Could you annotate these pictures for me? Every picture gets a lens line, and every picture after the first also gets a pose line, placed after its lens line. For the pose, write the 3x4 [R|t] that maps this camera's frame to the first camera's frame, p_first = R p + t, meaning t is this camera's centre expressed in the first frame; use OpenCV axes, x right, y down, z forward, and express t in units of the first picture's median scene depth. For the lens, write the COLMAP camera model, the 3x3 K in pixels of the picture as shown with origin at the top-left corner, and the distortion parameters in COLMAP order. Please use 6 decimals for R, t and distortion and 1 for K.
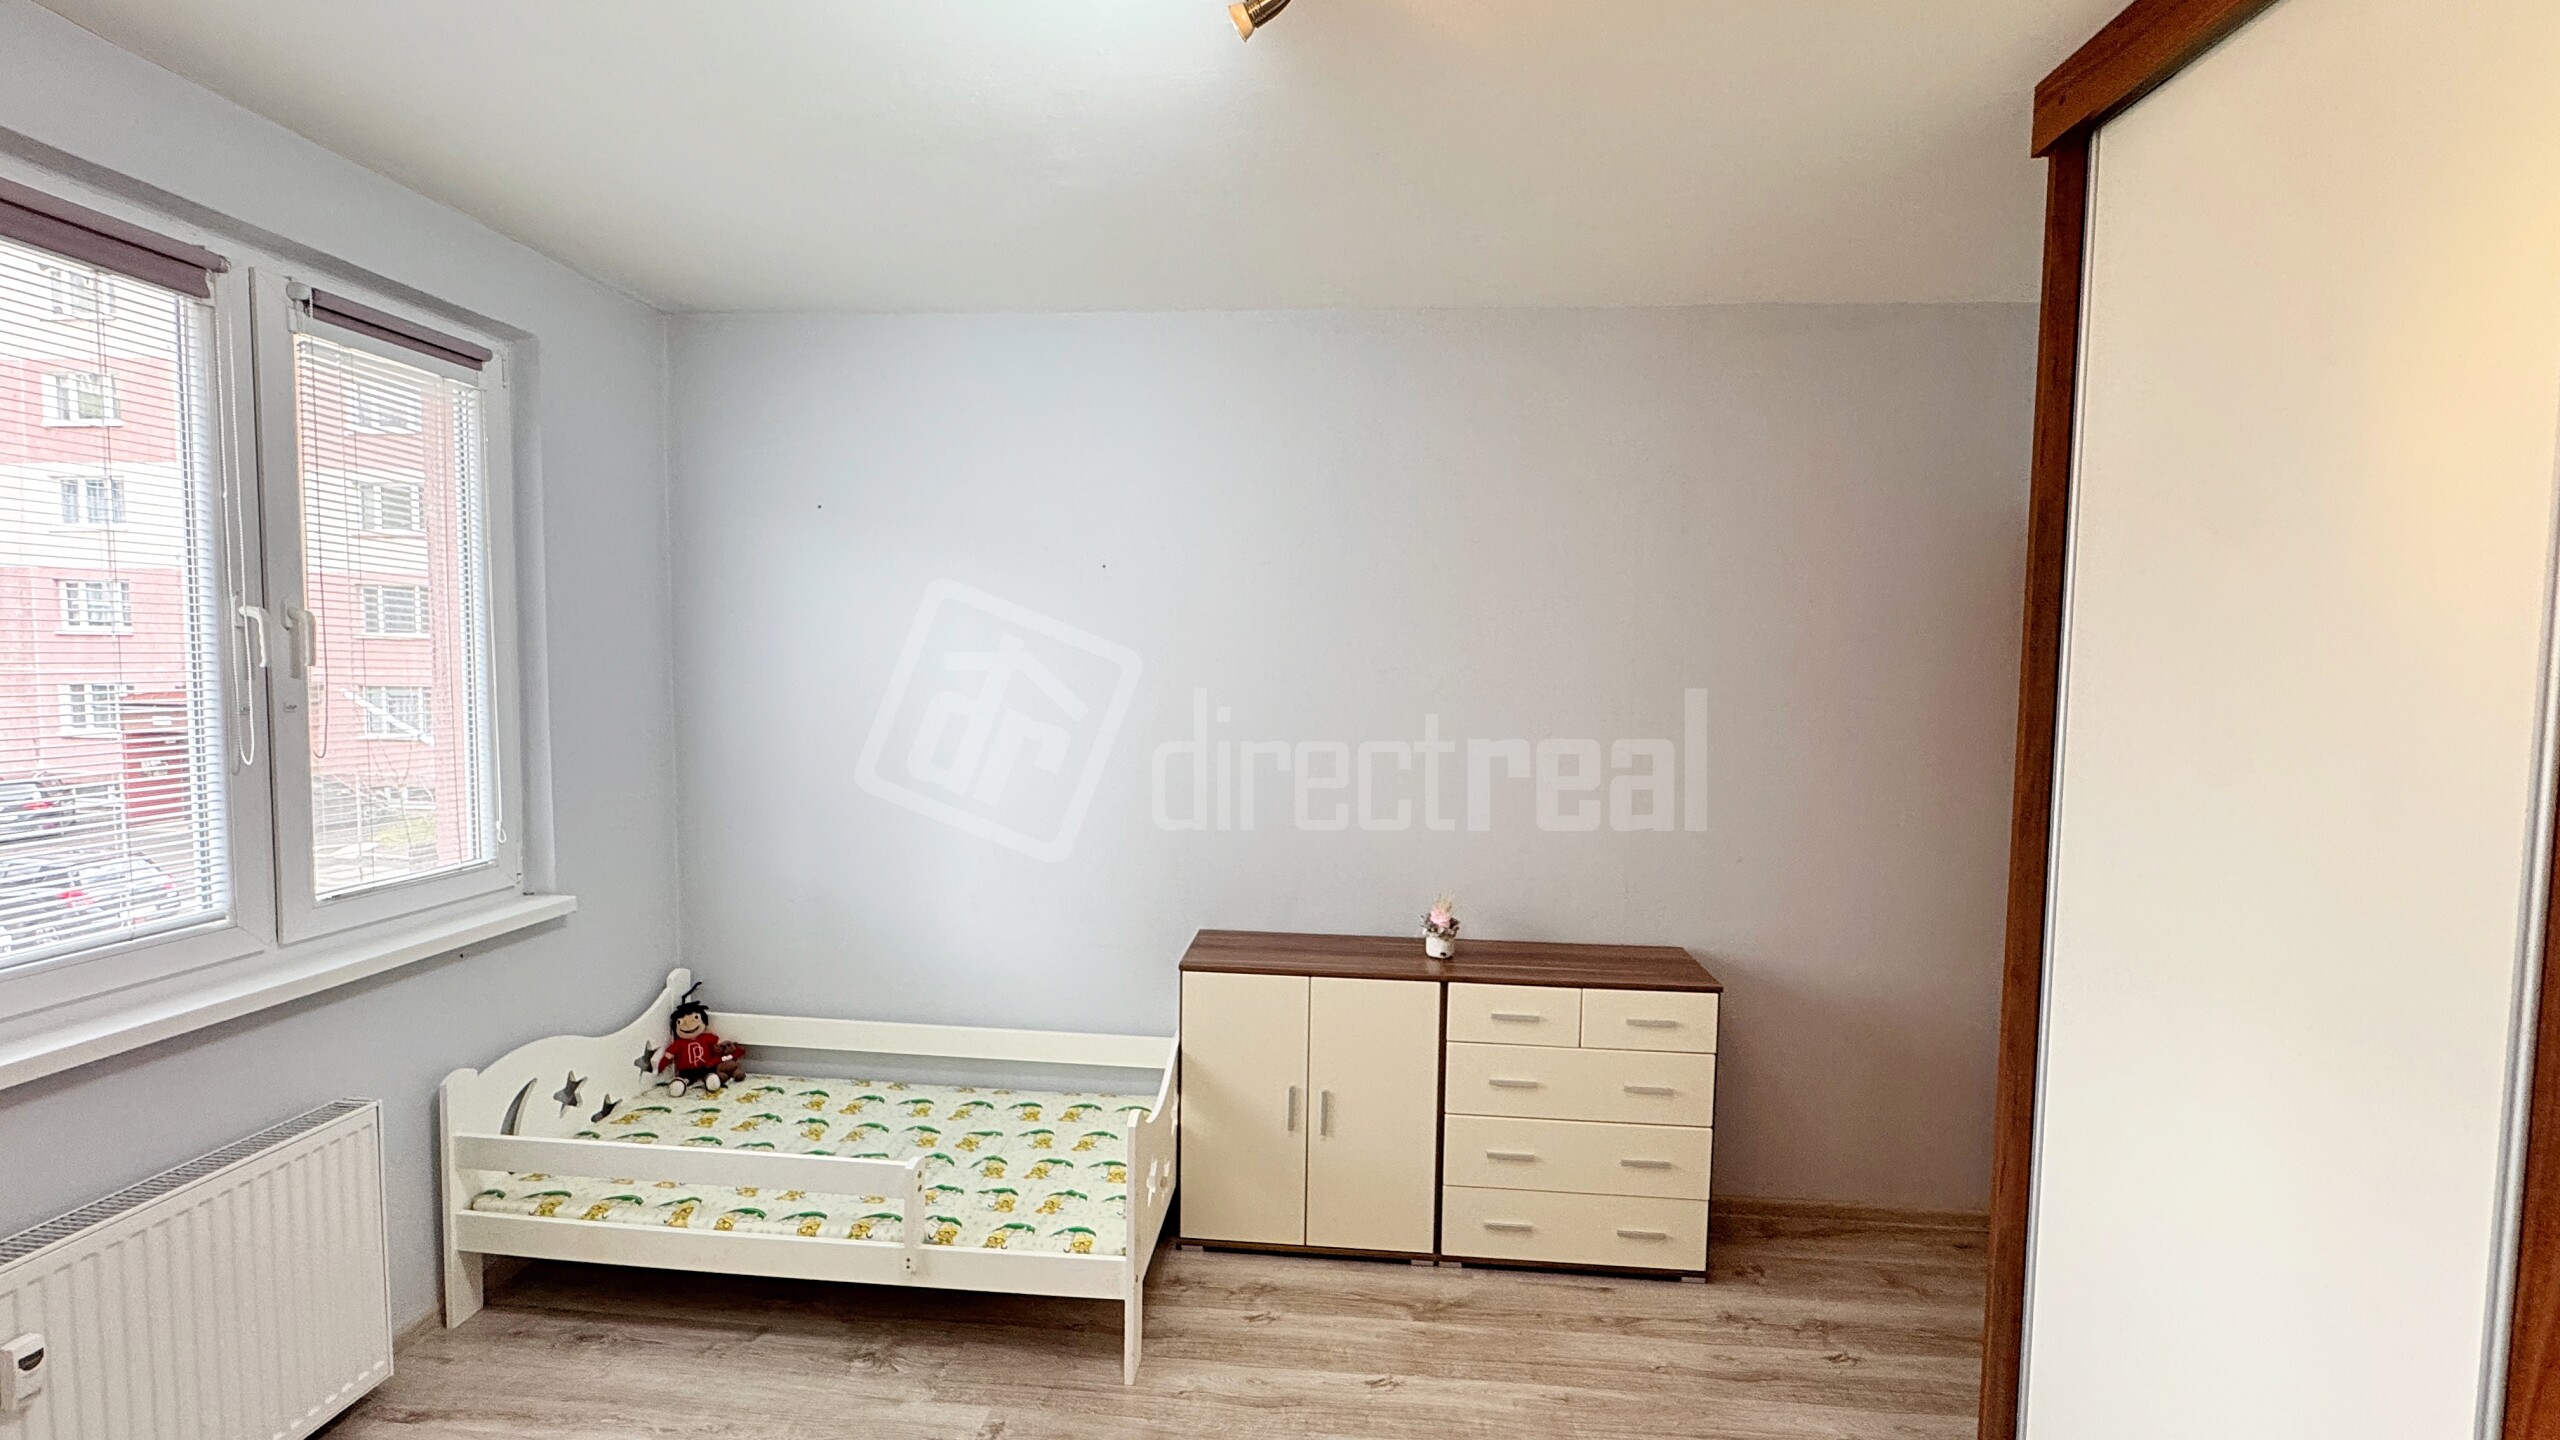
lens RADIAL K [[1027.3, 0, 1277.3], [0, 1027.3, 719.7], [0, 0, 1]] dist [-0.002622, 0.000482]
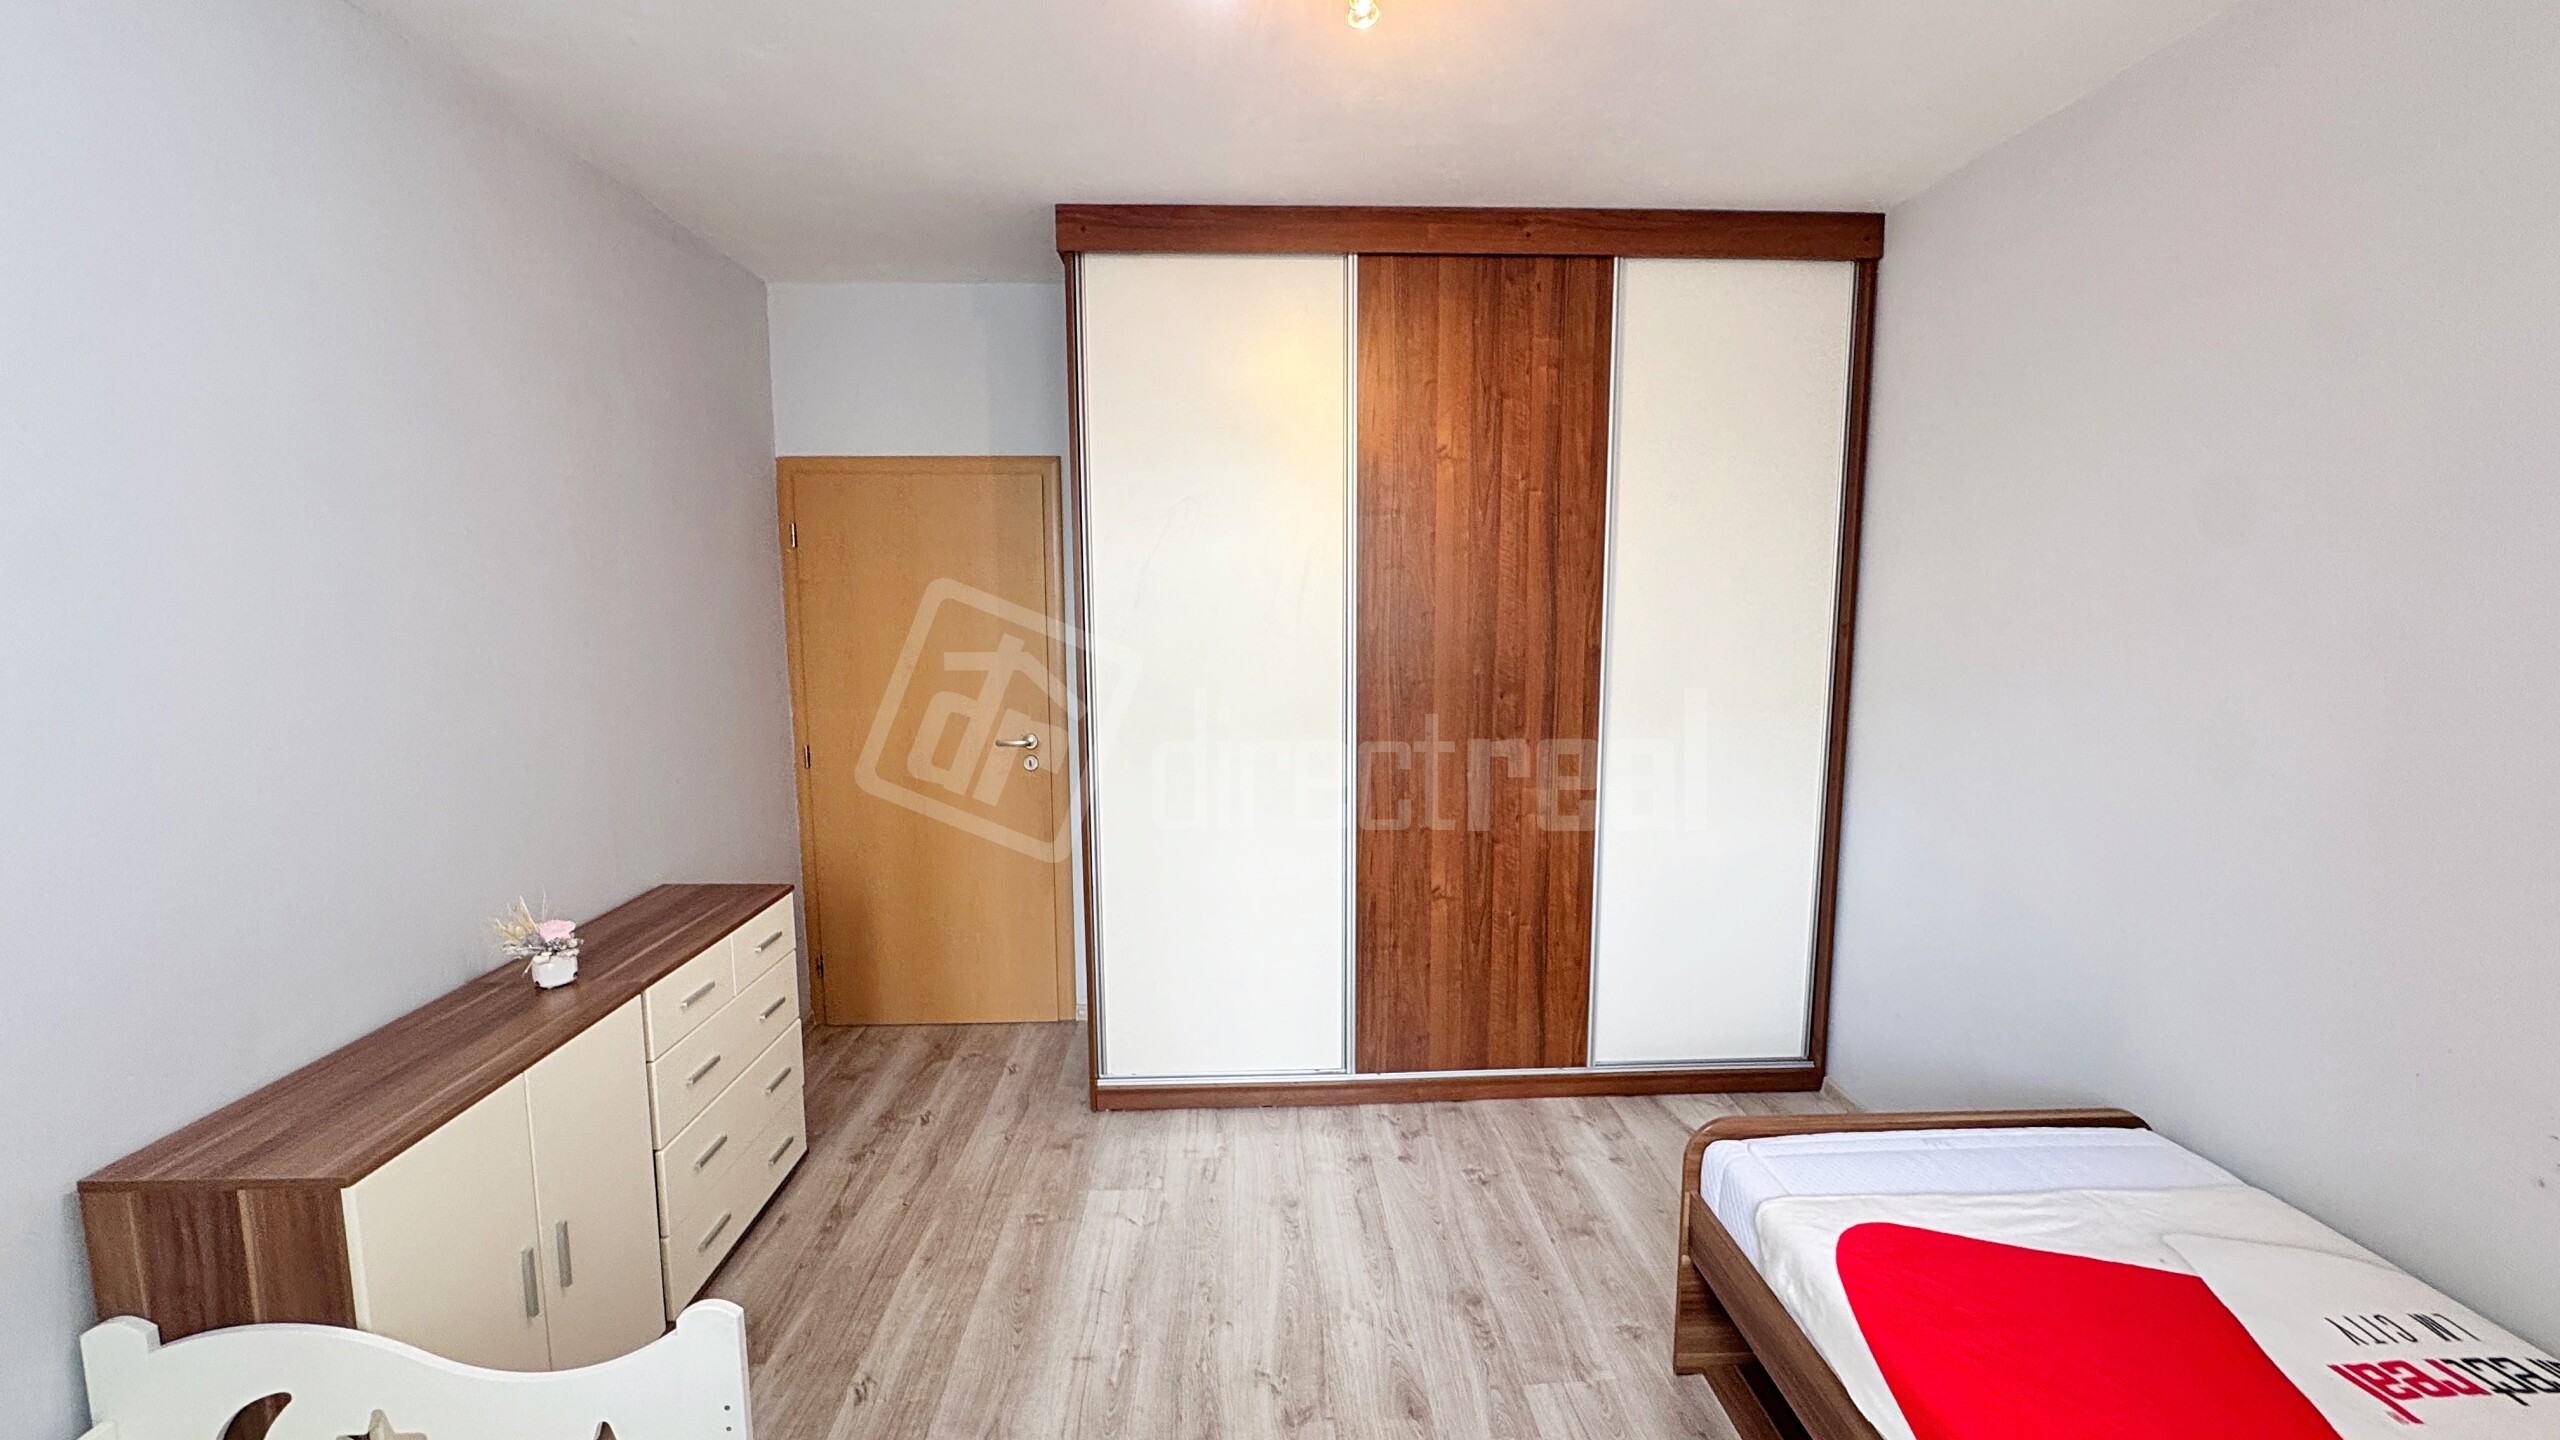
lens RADIAL K [[1027.3, 0, 1277.3], [0, 1027.3, 719.7], [0, 0, 1]] dist [-0.002622, 0.000482]
pose [[-0.126298, -0.136075, 0.982615, -0.703703], [0.063246, 0.987427, 0.144870, -0.032444], [-0.989974, 0.080443, -0.116104, 0.667630]]
